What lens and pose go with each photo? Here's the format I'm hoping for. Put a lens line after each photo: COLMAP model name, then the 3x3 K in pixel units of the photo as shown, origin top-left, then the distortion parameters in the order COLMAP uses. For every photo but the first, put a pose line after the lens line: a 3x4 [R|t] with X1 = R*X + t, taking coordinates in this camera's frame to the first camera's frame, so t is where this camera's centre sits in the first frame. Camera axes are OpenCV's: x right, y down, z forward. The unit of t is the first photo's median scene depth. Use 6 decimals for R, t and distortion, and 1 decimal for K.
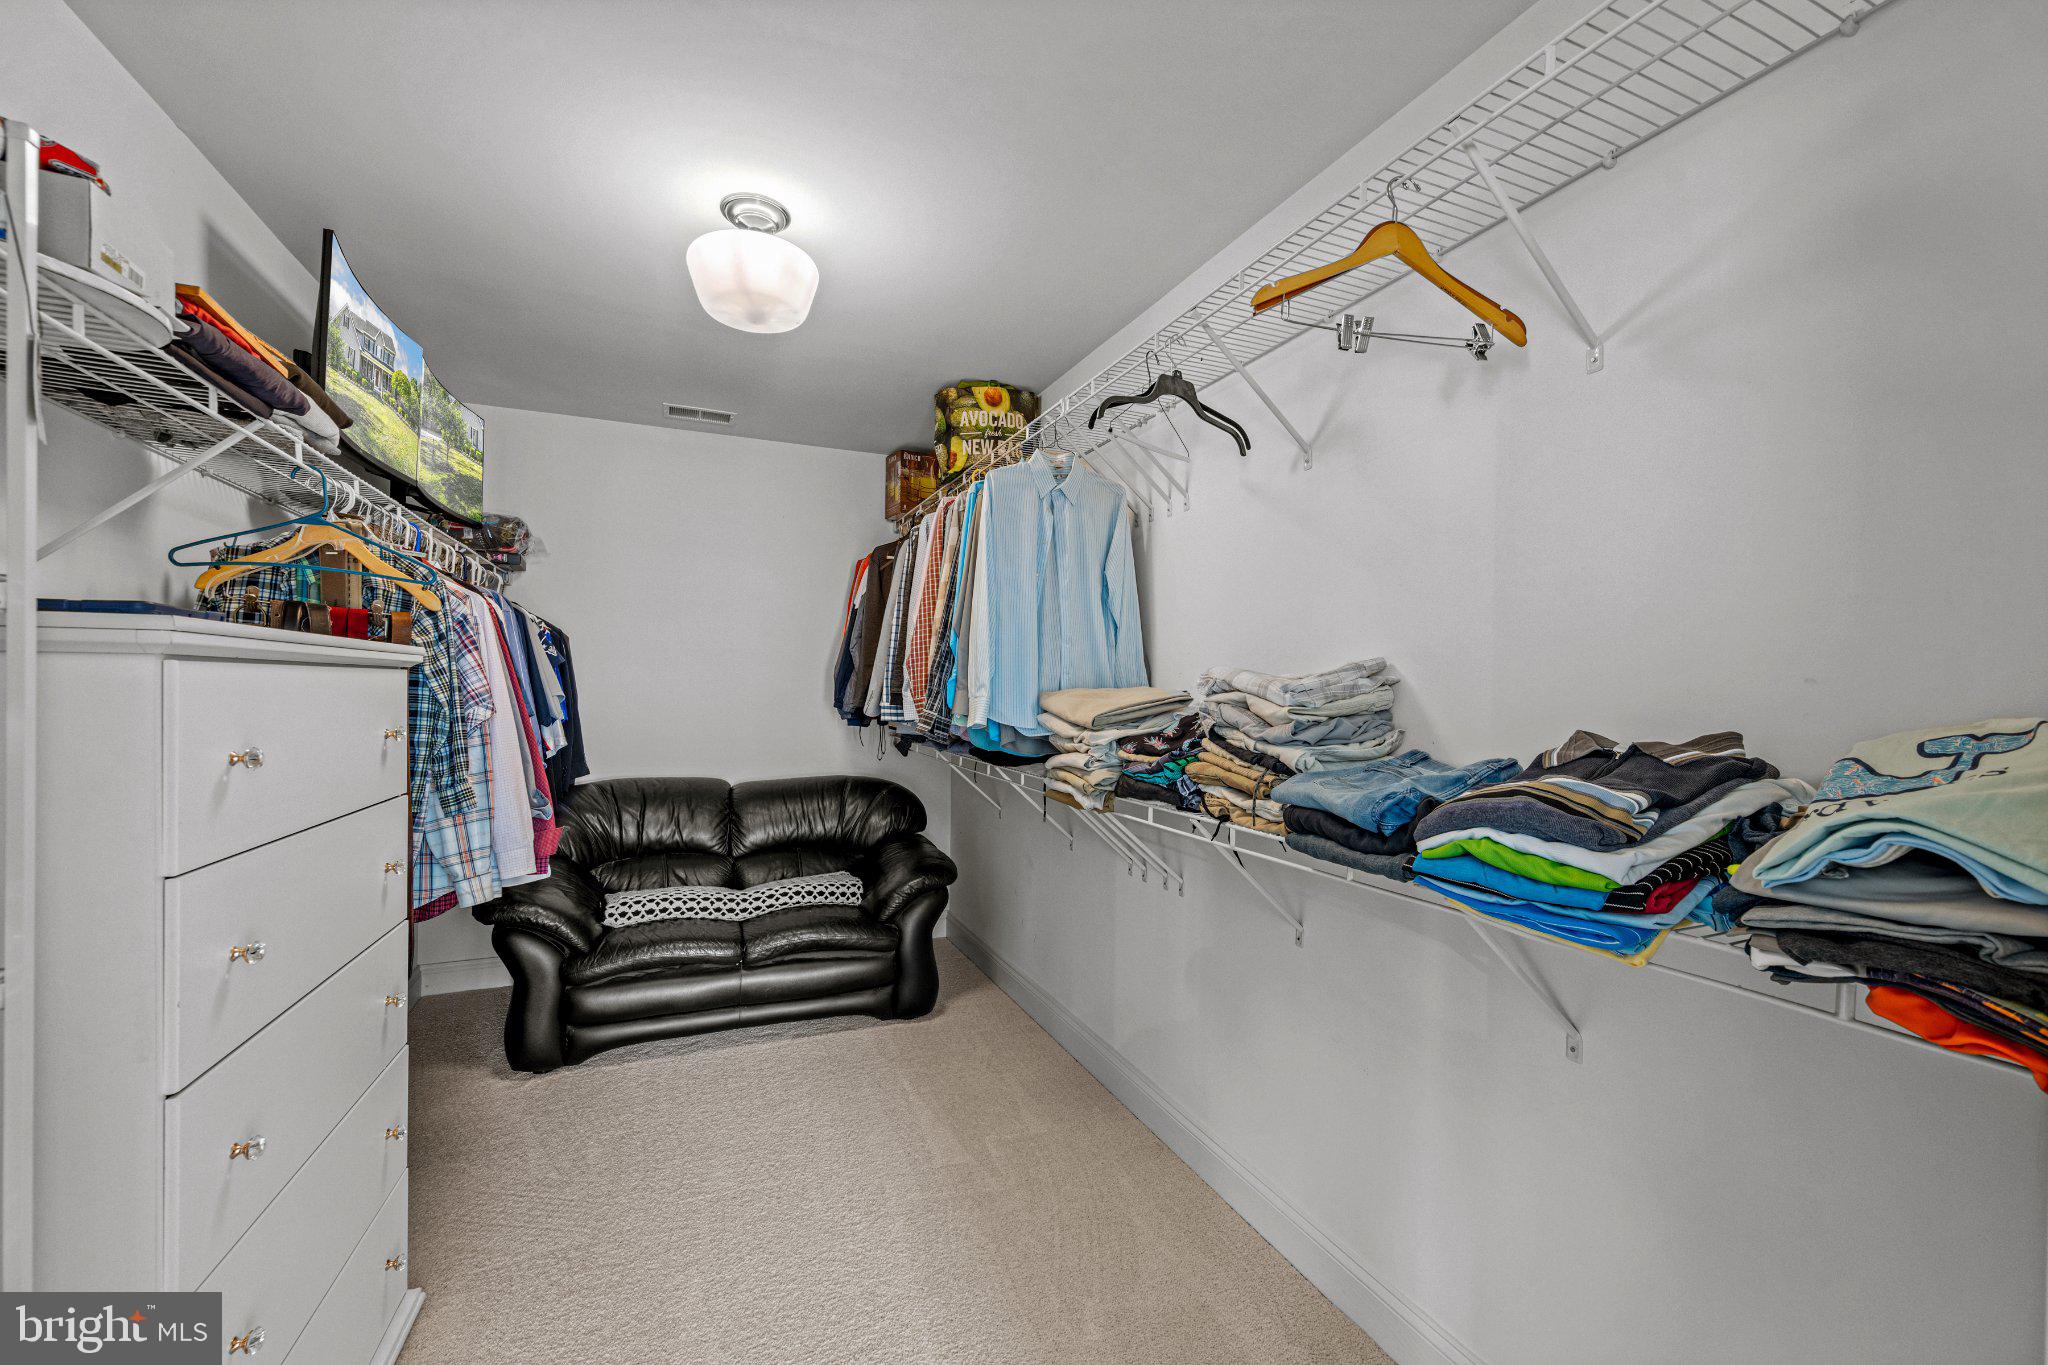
lens RADIAL K [[818.1, 0, 1023.4], [0, 818.1, 689.4], [0, 0, 1]] dist [0.001010, -0.000040]
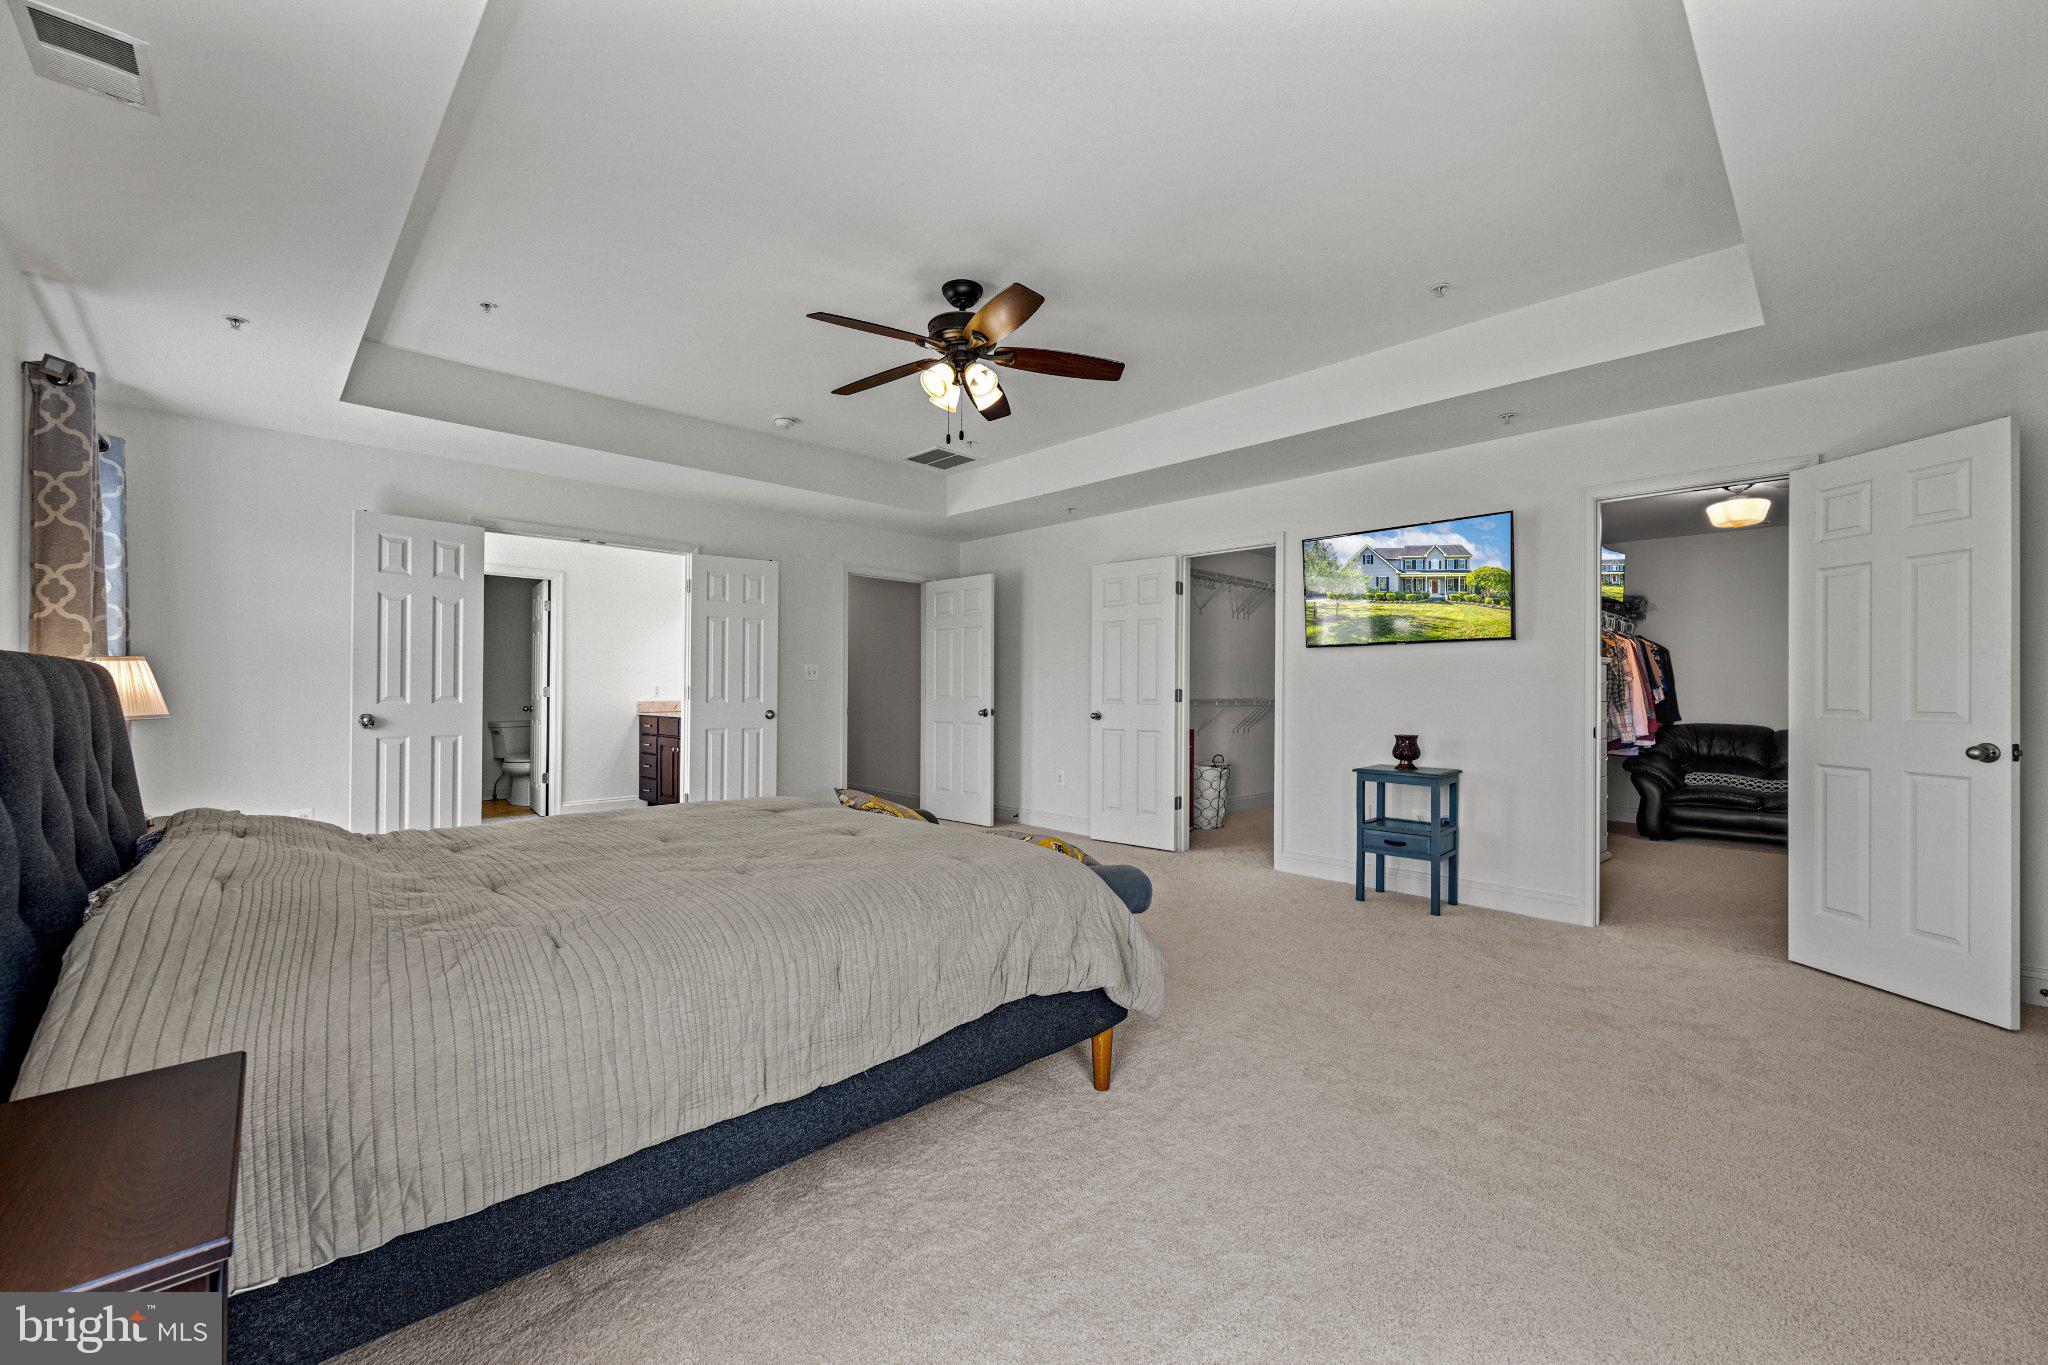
lens RADIAL K [[818.1, 0, 1023.4], [0, 818.1, 689.4], [0, 0, 1]] dist [0.001010, -0.000040]
pose [[0.360113, -0.011557, -0.932837, 0.932020], [-0.006936, 0.999862, -0.015065, 0.089002], [0.932883, 0.011895, 0.359984, -1.497734]]
